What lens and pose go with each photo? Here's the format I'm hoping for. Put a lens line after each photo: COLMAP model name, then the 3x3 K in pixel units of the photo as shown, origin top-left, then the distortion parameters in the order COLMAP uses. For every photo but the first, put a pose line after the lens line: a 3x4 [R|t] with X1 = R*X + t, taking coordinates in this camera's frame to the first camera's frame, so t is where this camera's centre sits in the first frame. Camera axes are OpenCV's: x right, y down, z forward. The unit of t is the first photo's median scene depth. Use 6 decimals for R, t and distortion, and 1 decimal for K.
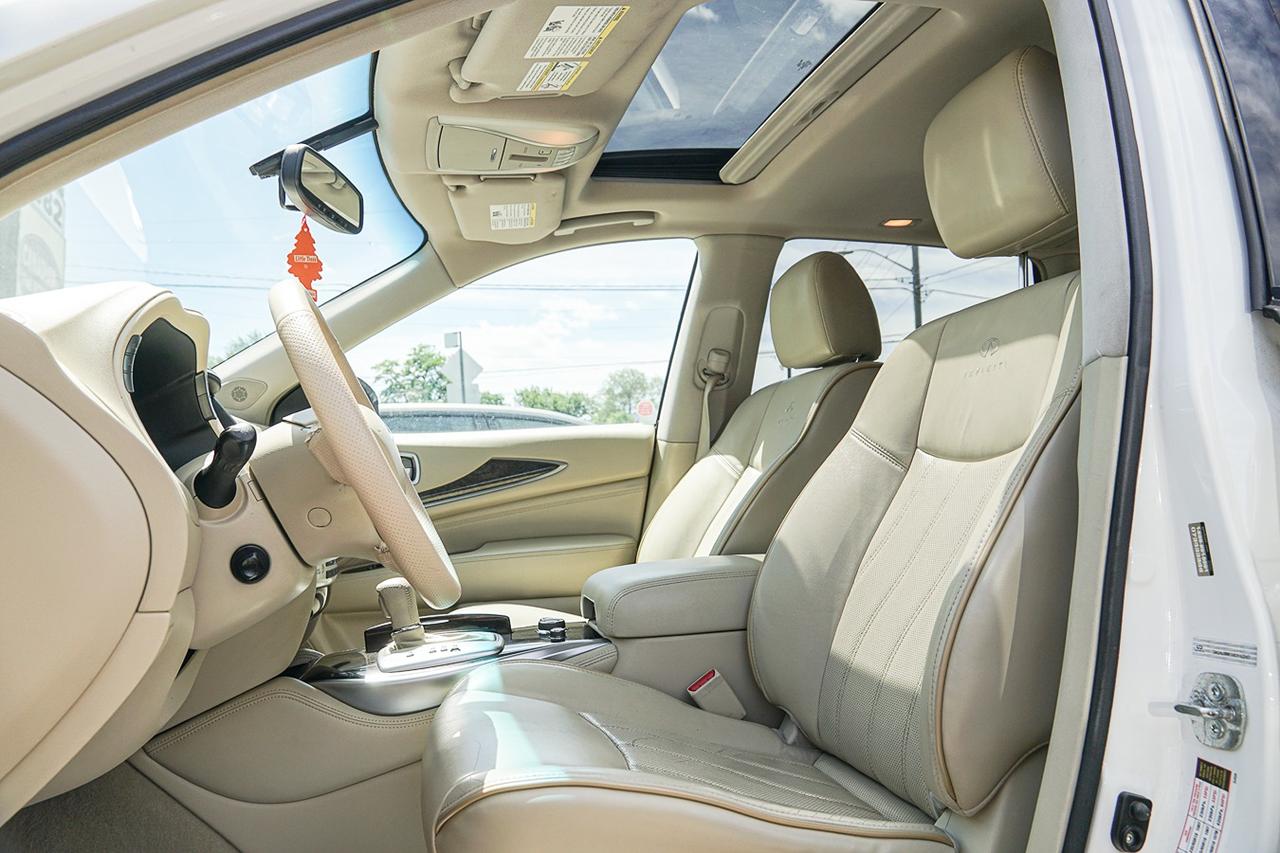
lens RADIAL K [[1016.9, 0, 642.0], [0, 1016.9, 429.1], [0, 0, 1]] dist [-0.104898, 0.021679]
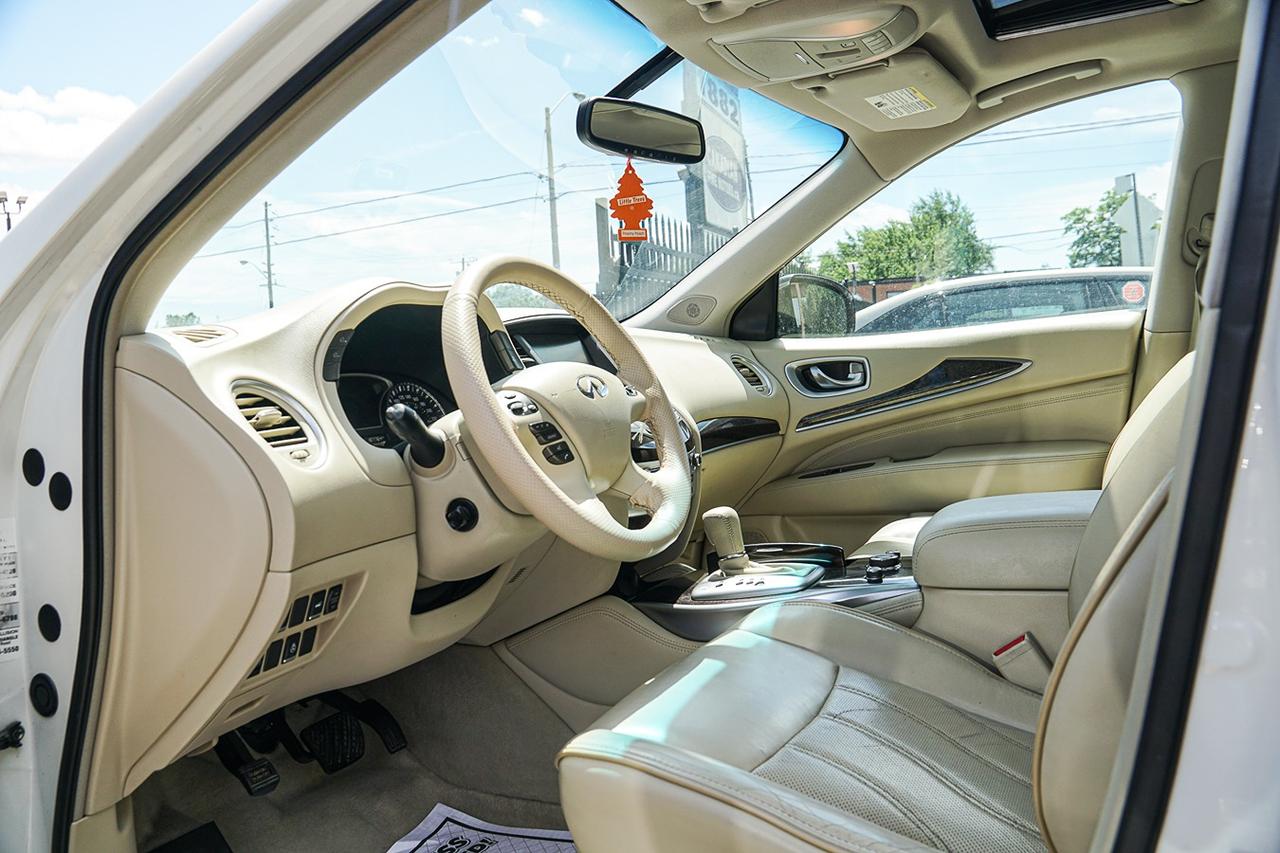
lens RADIAL K [[1016.9, 0, 641.1], [0, 1016.9, 421.5], [0, 0, 1]] dist [-0.104898, 0.021679]
pose [[0.775966, 0.008431, -0.630718, 0.227537], [0.077037, 0.991159, 0.108028, -0.036994], [0.626053, -0.132415, 0.768456, 0.112008]]
